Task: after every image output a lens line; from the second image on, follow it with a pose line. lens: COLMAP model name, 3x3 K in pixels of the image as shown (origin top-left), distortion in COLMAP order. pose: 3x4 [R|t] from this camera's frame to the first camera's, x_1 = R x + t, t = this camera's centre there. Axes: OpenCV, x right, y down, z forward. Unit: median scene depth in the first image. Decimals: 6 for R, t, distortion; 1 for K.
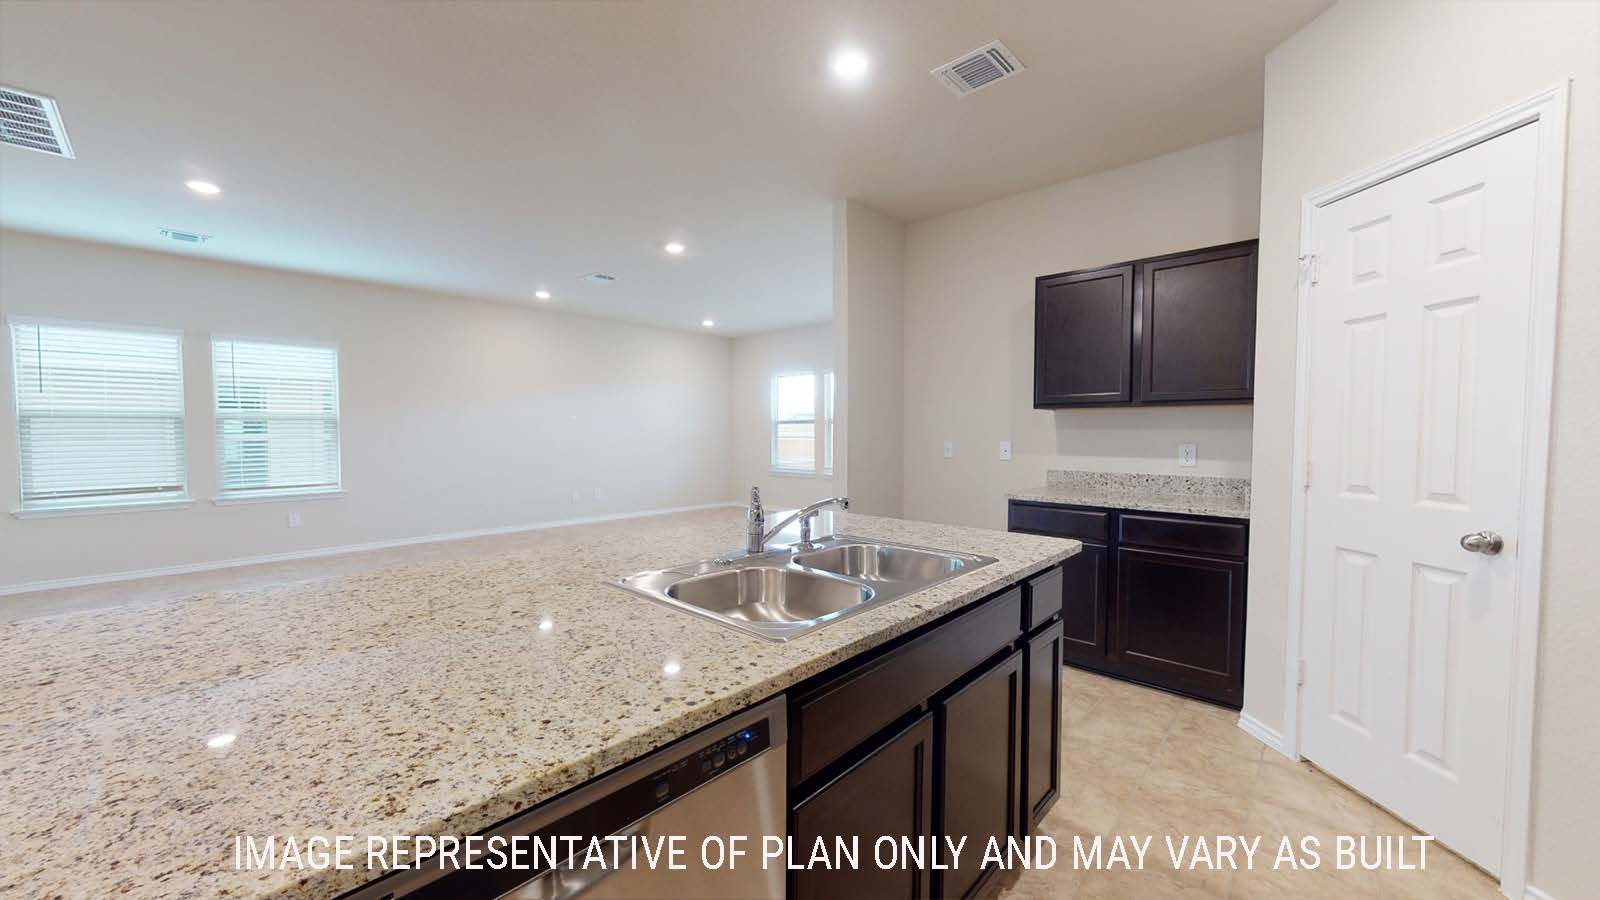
lens RADIAL K [[589.7, 0, 792.2], [0, 589.7, 443.2], [0, 0, 1]] dist [0.000052, 0.000073]
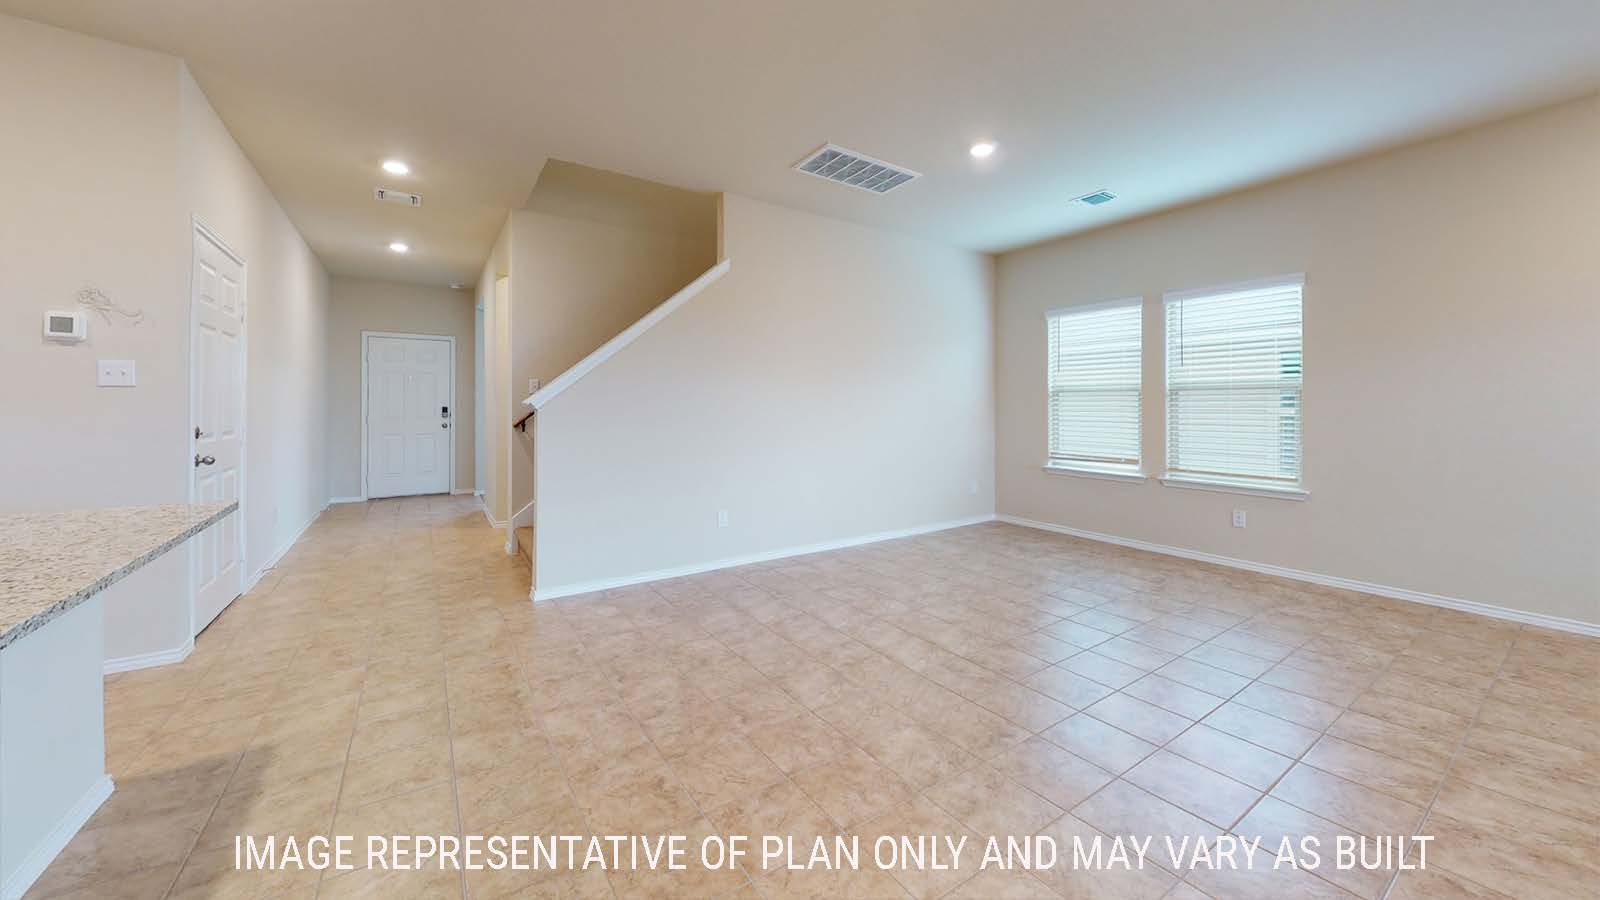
lens RADIAL K [[594.7, 0, 813.9], [0, 594.7, 493.0], [0, 0, 1]] dist [0.001329, 0.000065]
pose [[-0.223936, 0.144005, -0.963906, 0.096400], [-0.018591, 0.988212, 0.151956, -0.021804], [0.974427, 0.051948, -0.218619, 1.061265]]
